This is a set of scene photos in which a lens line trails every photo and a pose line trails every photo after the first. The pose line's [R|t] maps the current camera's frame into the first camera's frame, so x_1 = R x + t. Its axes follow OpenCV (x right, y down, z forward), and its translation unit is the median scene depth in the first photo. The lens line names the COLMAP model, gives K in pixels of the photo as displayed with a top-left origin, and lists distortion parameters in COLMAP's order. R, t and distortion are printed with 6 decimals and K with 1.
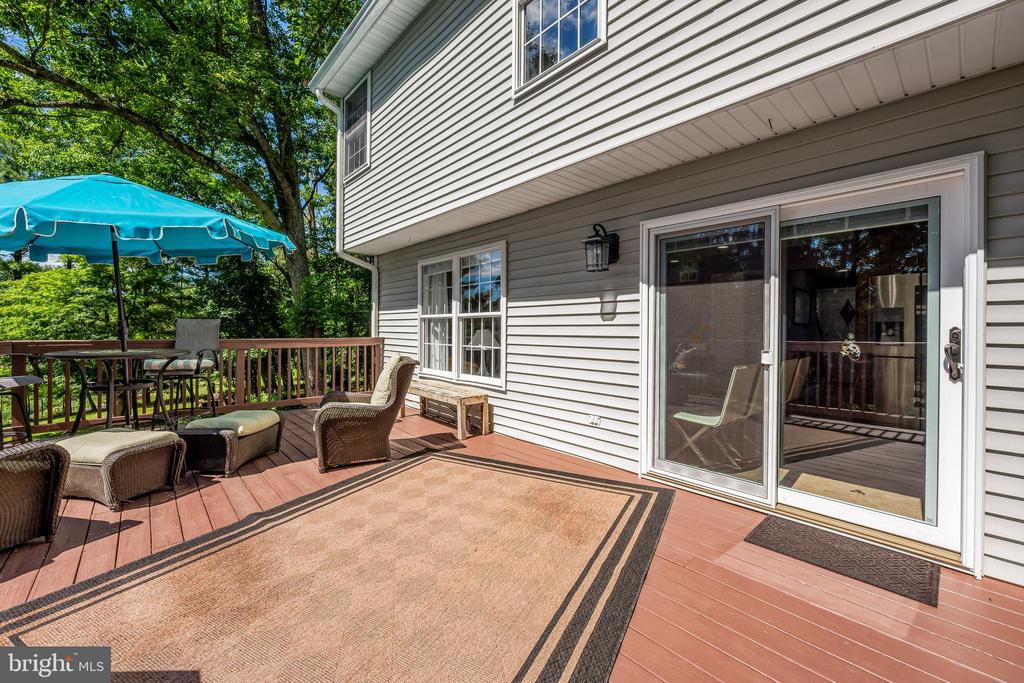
lens RADIAL K [[412.7, 0, 512.7], [0, 412.7, 331.6], [0, 0, 1]] dist [-0.008229, 0.000155]
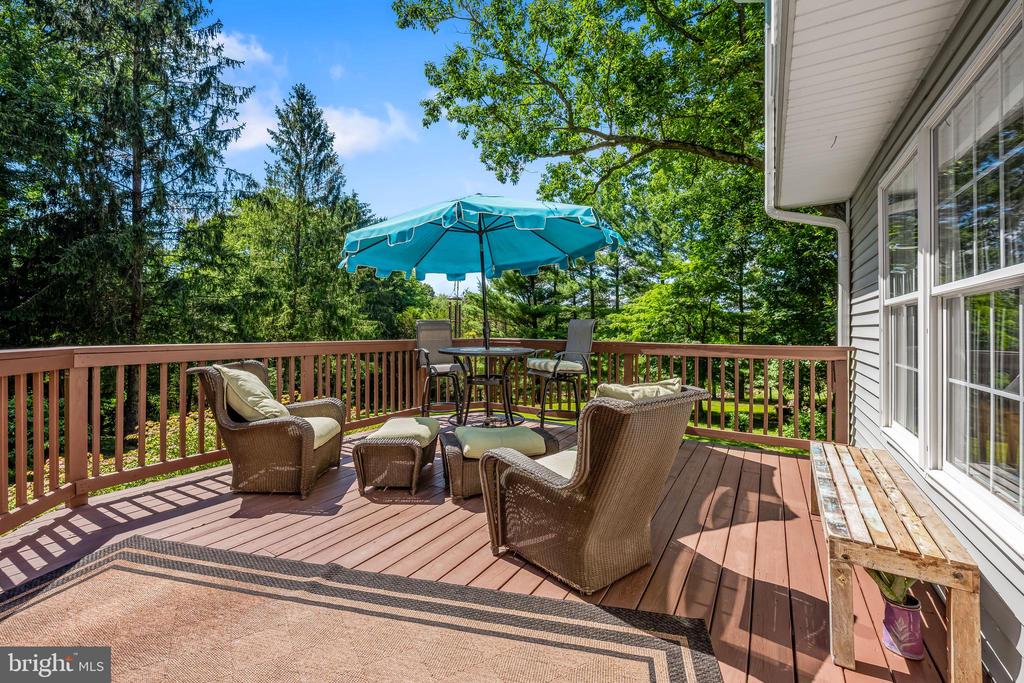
lens RADIAL K [[412.7, 0, 513.6], [0, 412.7, 324.1], [0, 0, 1]] dist [-0.008229, 0.000155]
pose [[0.272785, -0.012191, -0.961998, 0.170650], [-0.013345, 0.999776, -0.016454, -0.003797], [0.961982, 0.017326, 0.272561, 0.876953]]
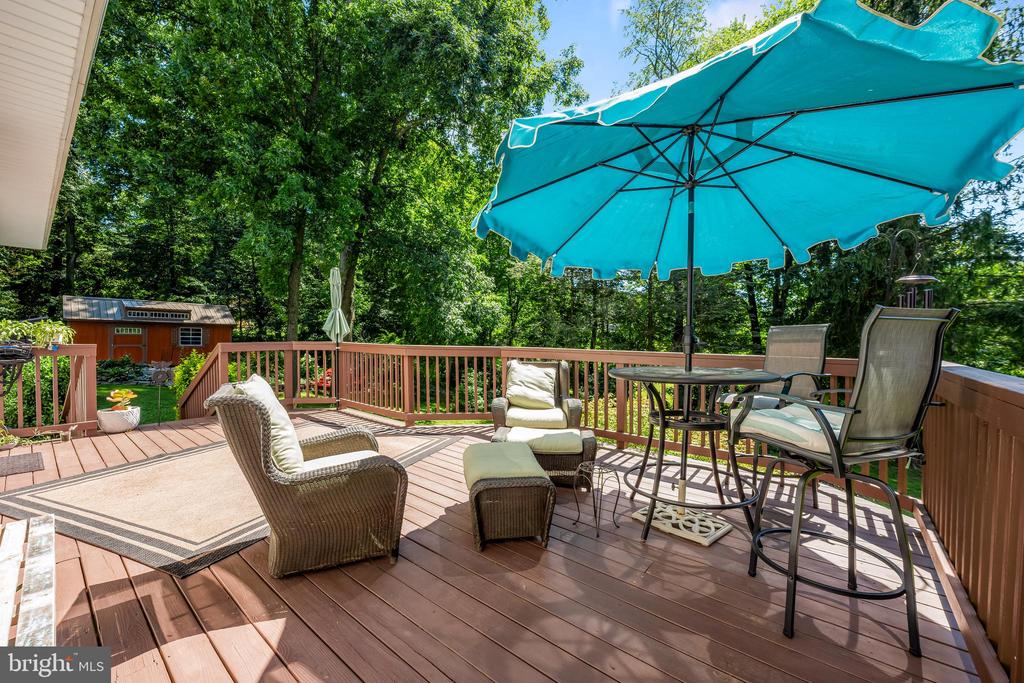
lens RADIAL K [[412.7, 0, 511.9], [0, 412.7, 347.1], [0, 0, 1]] dist [-0.008229, 0.000155]
pose [[-0.990710, -0.010866, -0.135554, -0.654263], [-0.015798, 0.999250, 0.035360, -0.014378], [0.135068, 0.037173, -0.990139, 1.896959]]
